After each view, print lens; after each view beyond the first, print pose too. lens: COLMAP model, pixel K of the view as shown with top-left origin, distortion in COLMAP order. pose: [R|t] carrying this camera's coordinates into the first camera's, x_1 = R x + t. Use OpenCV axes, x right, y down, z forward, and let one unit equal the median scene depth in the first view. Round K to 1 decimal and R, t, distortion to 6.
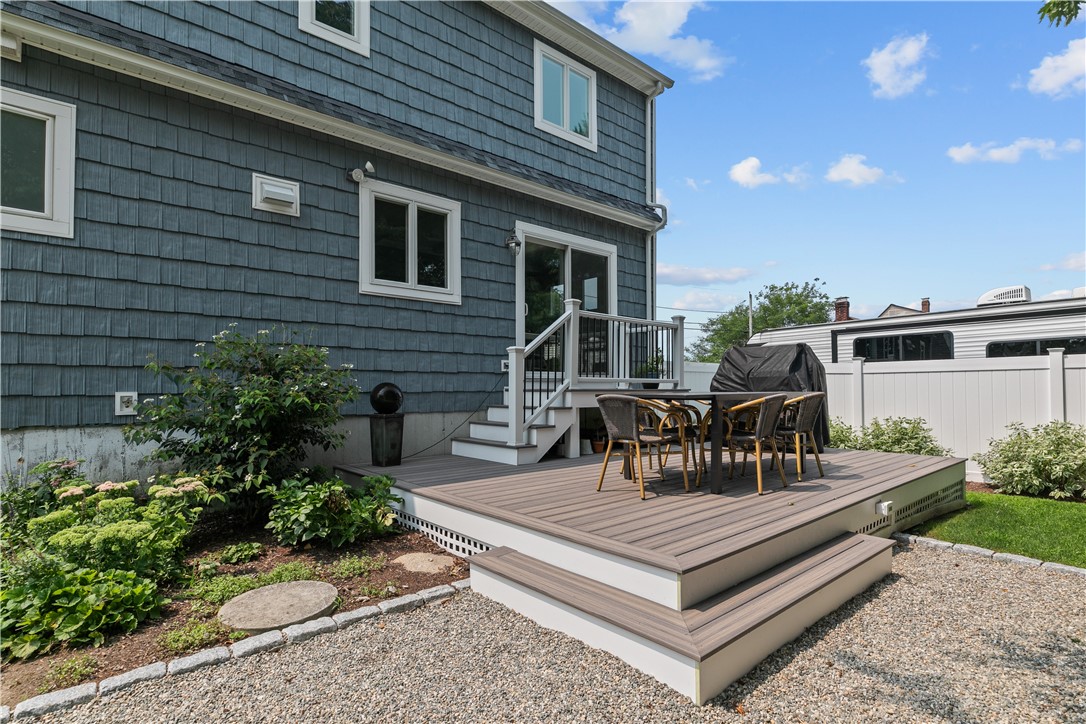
lens RADIAL K [[546.4, 0, 543.2], [0, 546.4, 383.1], [0, 0, 1]] dist [-0.002315, -0.000379]
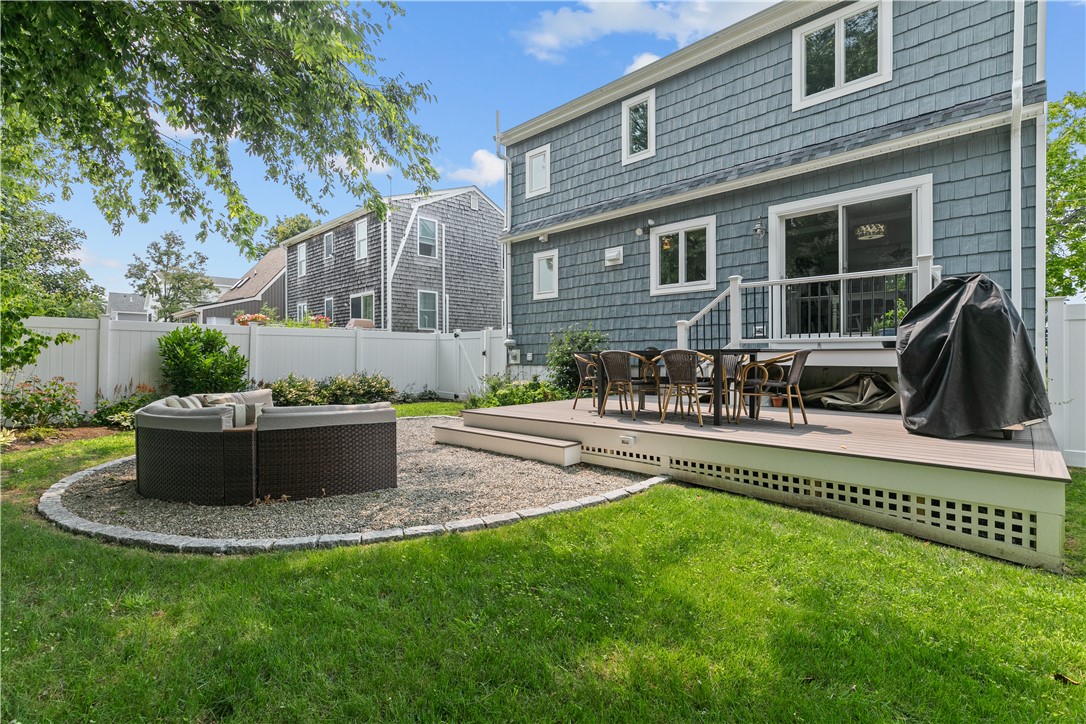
lens RADIAL K [[546.7, 0, 543.0], [0, 546.7, 362.0], [0, 0, 1]] dist [0.000365, 0.000031]
pose [[0.055926, 0.019176, -0.998251, 1.309290], [0.020887, 0.999574, 0.020372, 0.003797], [0.998216, -0.021990, 0.055502, 0.518110]]
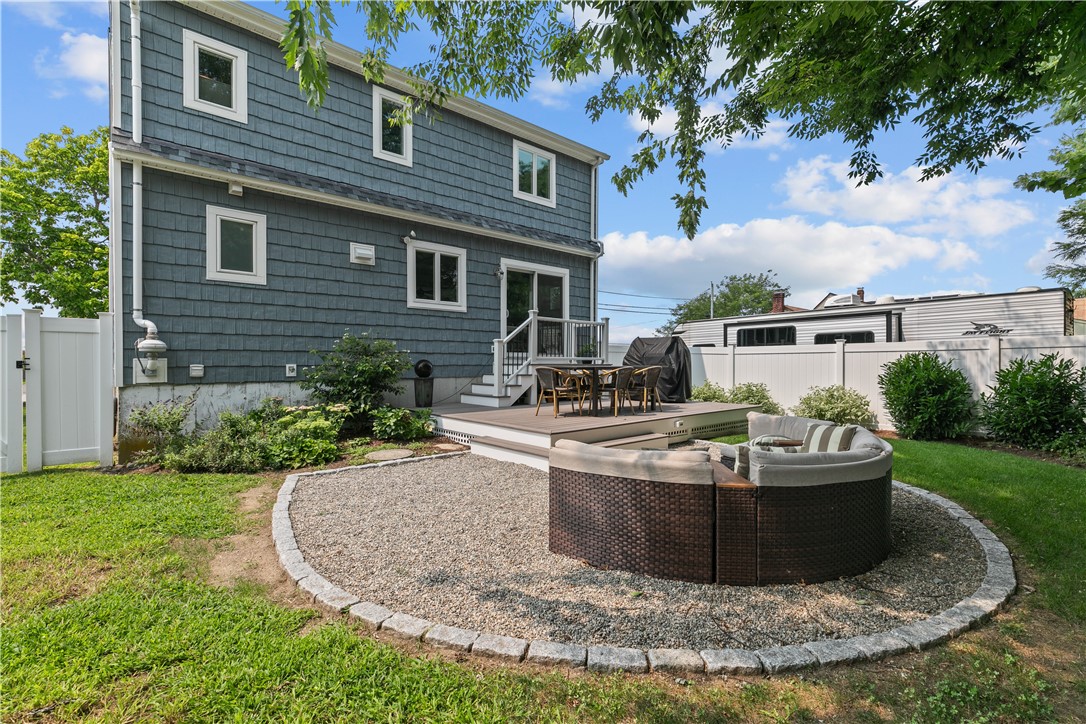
lens RADIAL K [[486.6, 0, 540.2], [0, 486.6, 372.0], [0, 0, 1]] dist [0.000177, -0.000194]
pose [[0.999990, 0.003980, 0.001872, 0.074612], [-0.004031, 0.999601, 0.027970, -0.005732], [-0.001760, -0.027978, 0.999607, -0.504687]]
